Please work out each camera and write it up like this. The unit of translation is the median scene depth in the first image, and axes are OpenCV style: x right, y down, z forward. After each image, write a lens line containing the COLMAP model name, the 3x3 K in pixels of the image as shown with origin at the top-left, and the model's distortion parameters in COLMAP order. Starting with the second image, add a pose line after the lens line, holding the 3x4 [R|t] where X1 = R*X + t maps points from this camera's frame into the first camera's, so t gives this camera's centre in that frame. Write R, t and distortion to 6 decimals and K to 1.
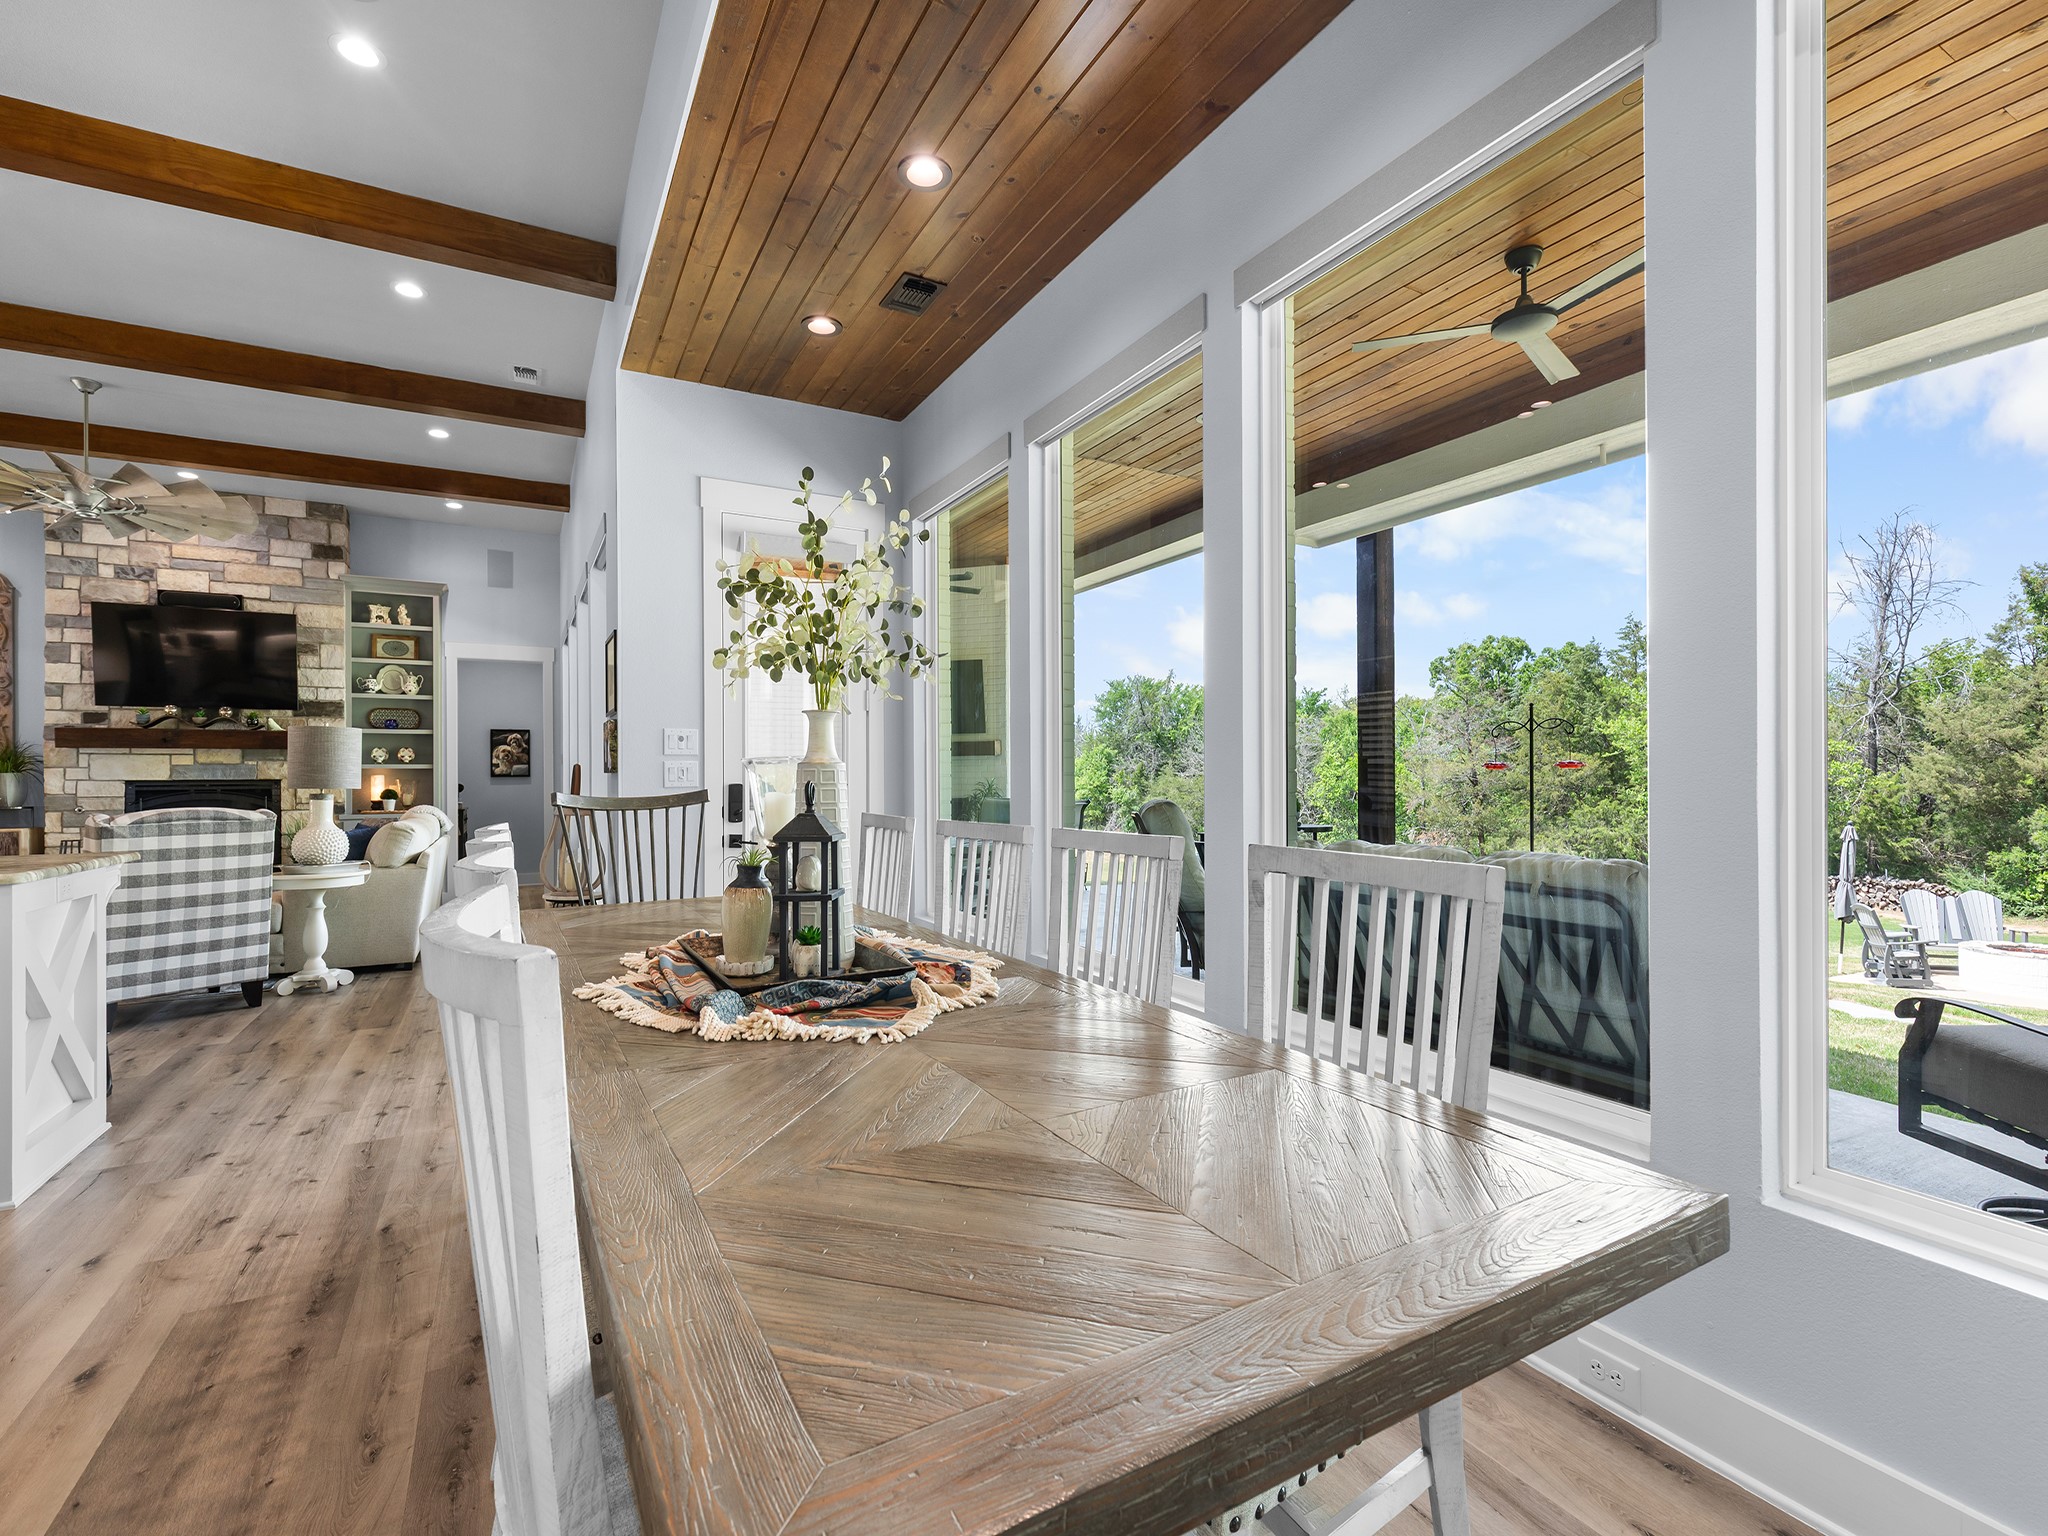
lens RADIAL K [[945.7, 0, 1027.5], [0, 945.7, 771.7], [0, 0, 1]] dist [0.011428, -0.002458]
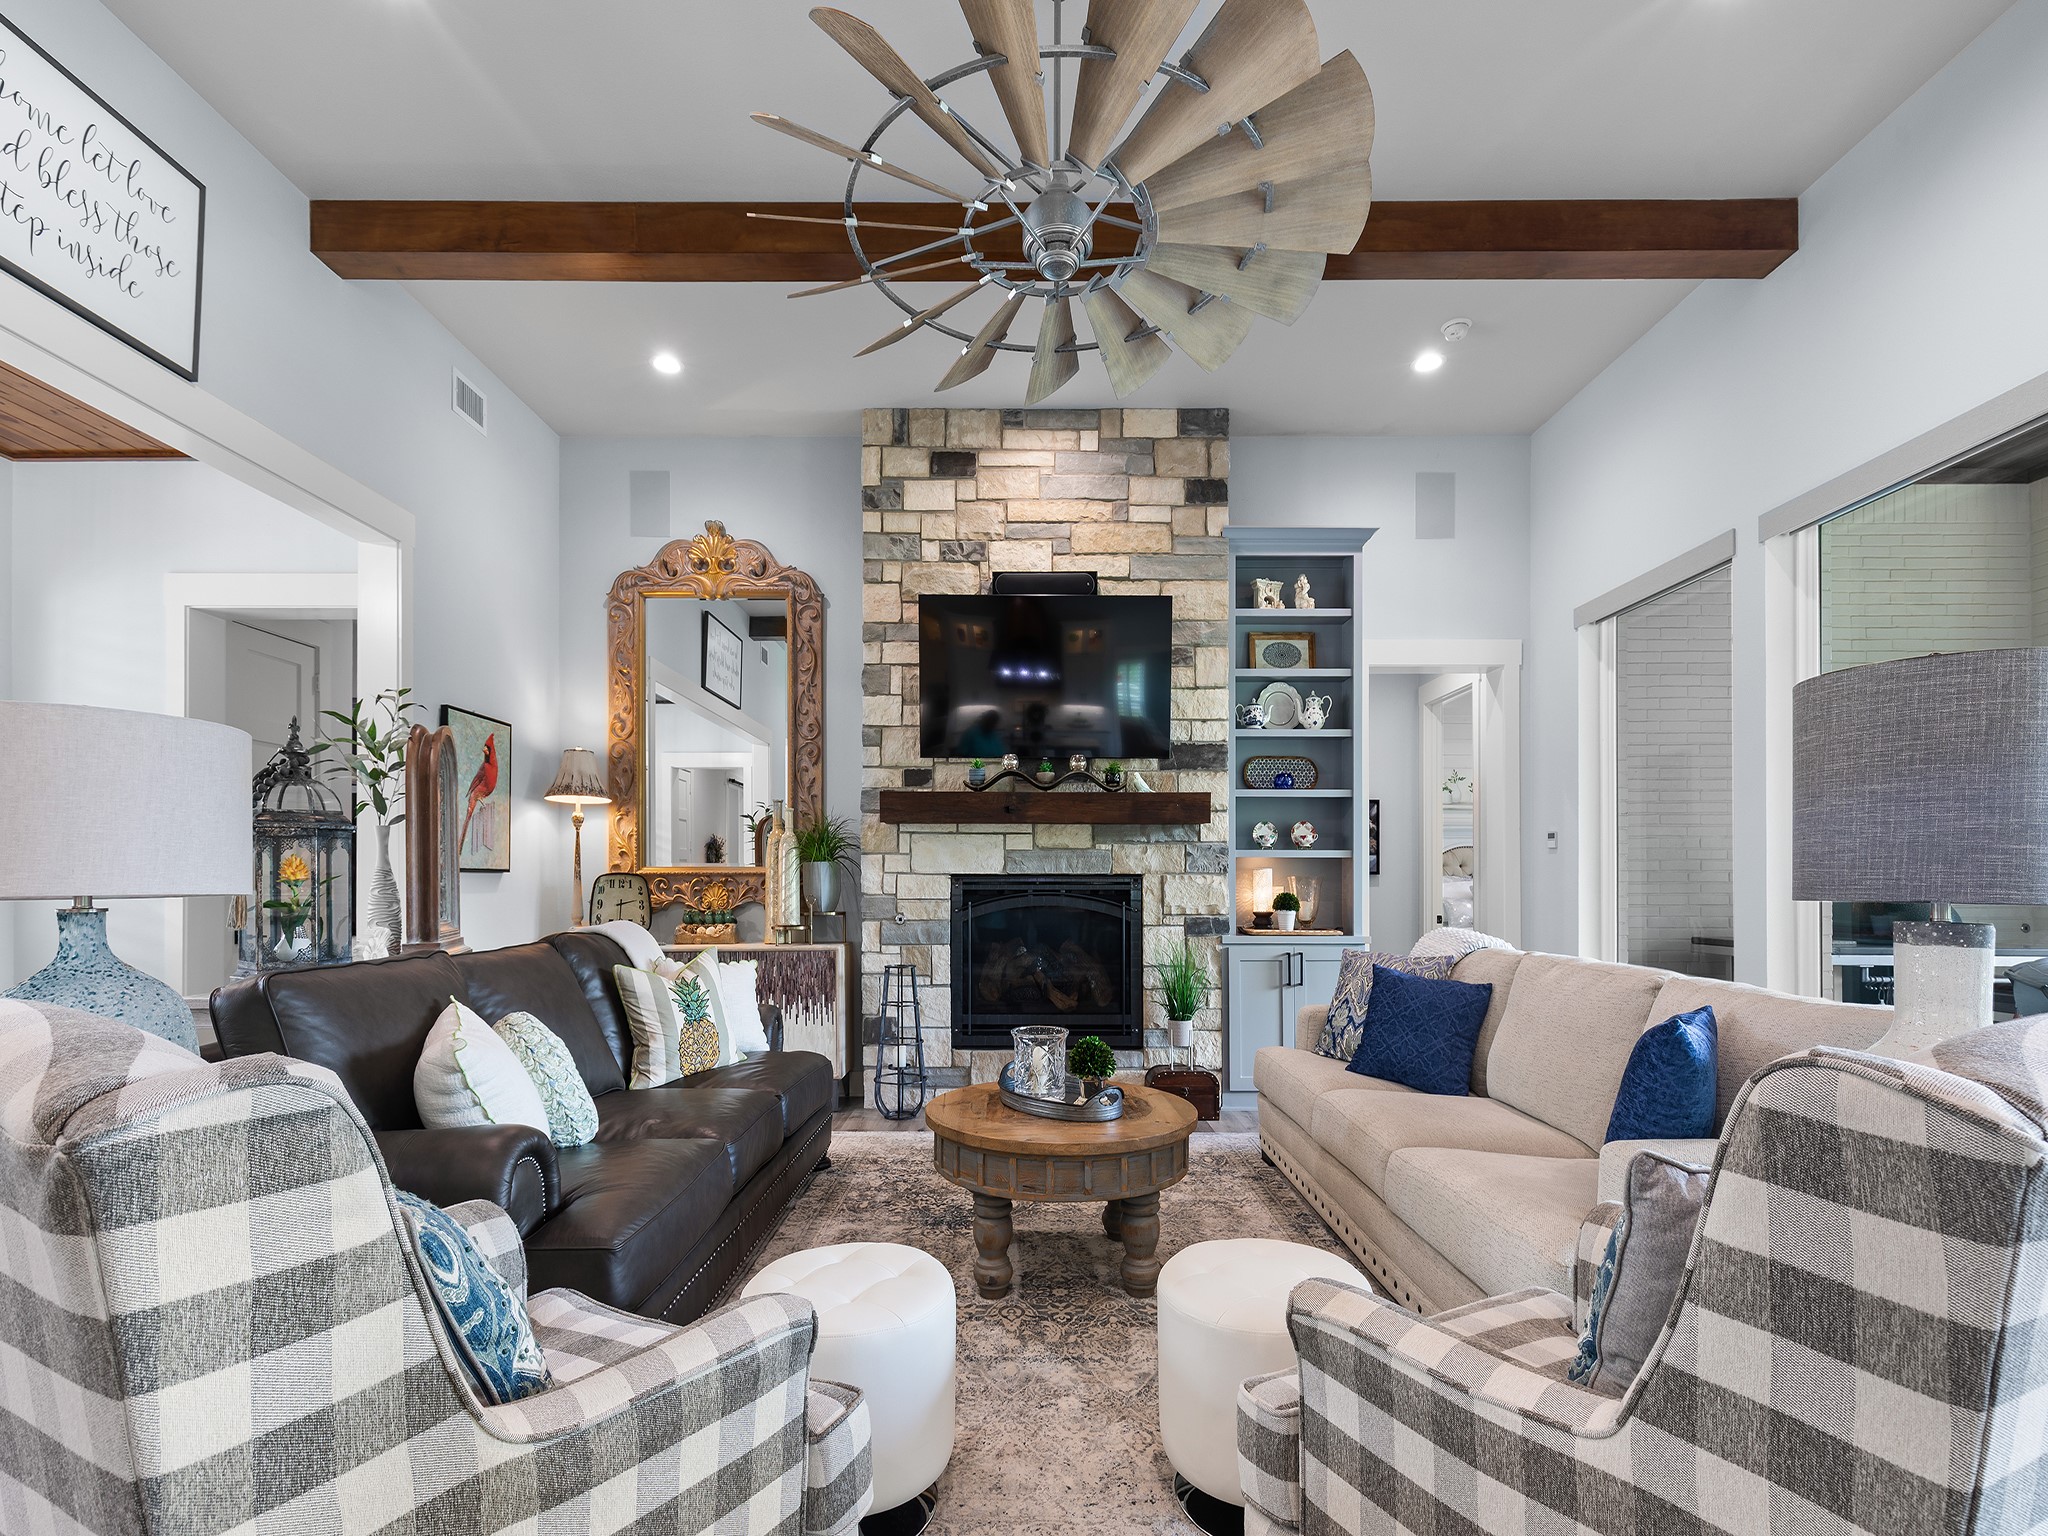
lens RADIAL K [[945.7, 0, 1032.3], [0, 945.7, 877.3], [0, 0, 1]] dist [0.011428, -0.002458]
pose [[0.874808, 0.007956, -0.484404, -0.557119], [-0.005062, 0.999961, 0.007282, 0.005945], [0.484443, -0.003918, 0.874814, 0.442353]]
